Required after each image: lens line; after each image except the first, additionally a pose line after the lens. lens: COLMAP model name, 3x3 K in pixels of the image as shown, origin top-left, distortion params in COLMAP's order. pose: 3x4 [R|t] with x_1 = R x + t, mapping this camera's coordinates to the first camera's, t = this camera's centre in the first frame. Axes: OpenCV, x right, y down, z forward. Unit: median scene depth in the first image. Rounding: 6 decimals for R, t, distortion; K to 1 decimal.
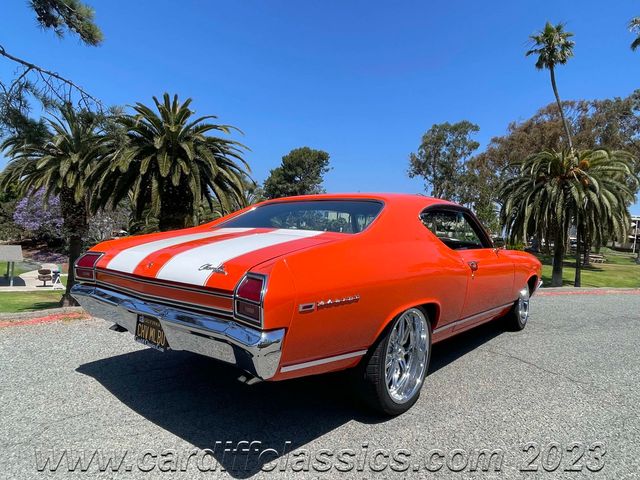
lens RADIAL K [[409.1, 0, 320.0], [0, 409.1, 241.1], [0, 0, 1]] dist [-0.003903, -0.002741]
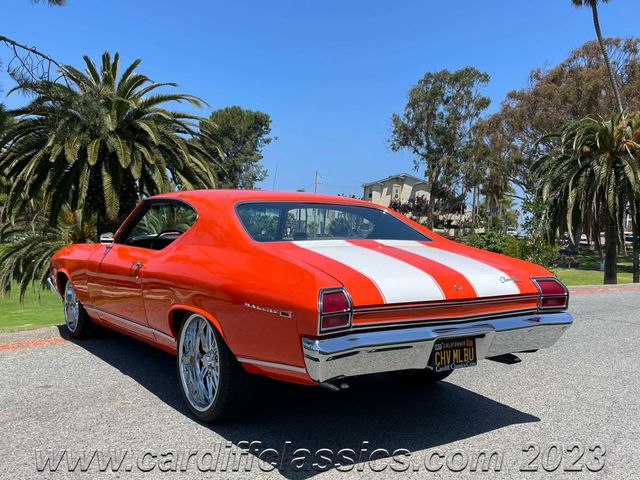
lens RADIAL K [[647.2, 0, 324.1], [0, 647.2, 238.5], [0, 0, 1]] dist [0.108418, -0.211281]
pose [[0.990916, -0.033527, 0.130233, -0.100120], [0.035519, 0.999284, -0.013003, 0.000213], [-0.129704, 0.017511, 0.991398, -0.133542]]
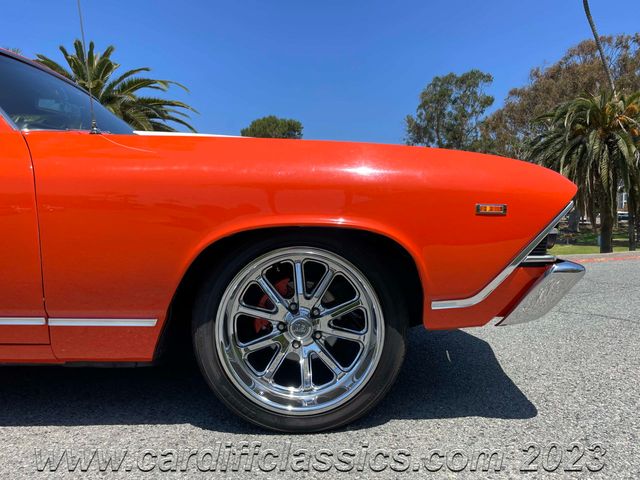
lens RADIAL K [[526.0, 0, 320.0], [0, 526.0, 240.0], [0, 0, 1]] dist [0.069966, -0.100402]
pose [[0.996880, -0.066048, 0.043213, -0.003853], [0.065995, 0.997816, 0.002645, 0.015958], [-0.043293, 0.000215, 0.999062, 0.013816]]
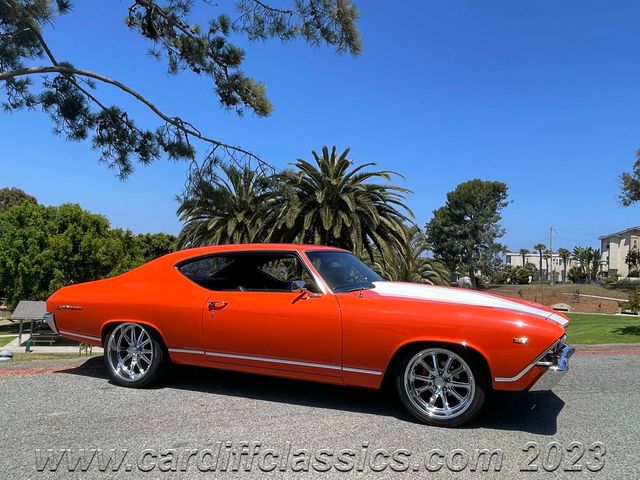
lens RADIAL K [[493.9, 0, 320.0], [0, 493.9, 240.0], [0, 0, 1]] dist [0.019325, -0.045583]
pose [[0.938765, -0.060900, -0.339133, 0.002859], [0.021993, 0.992840, -0.117408, 0.002391], [0.343855, 0.102760, 0.933383, -0.063128]]
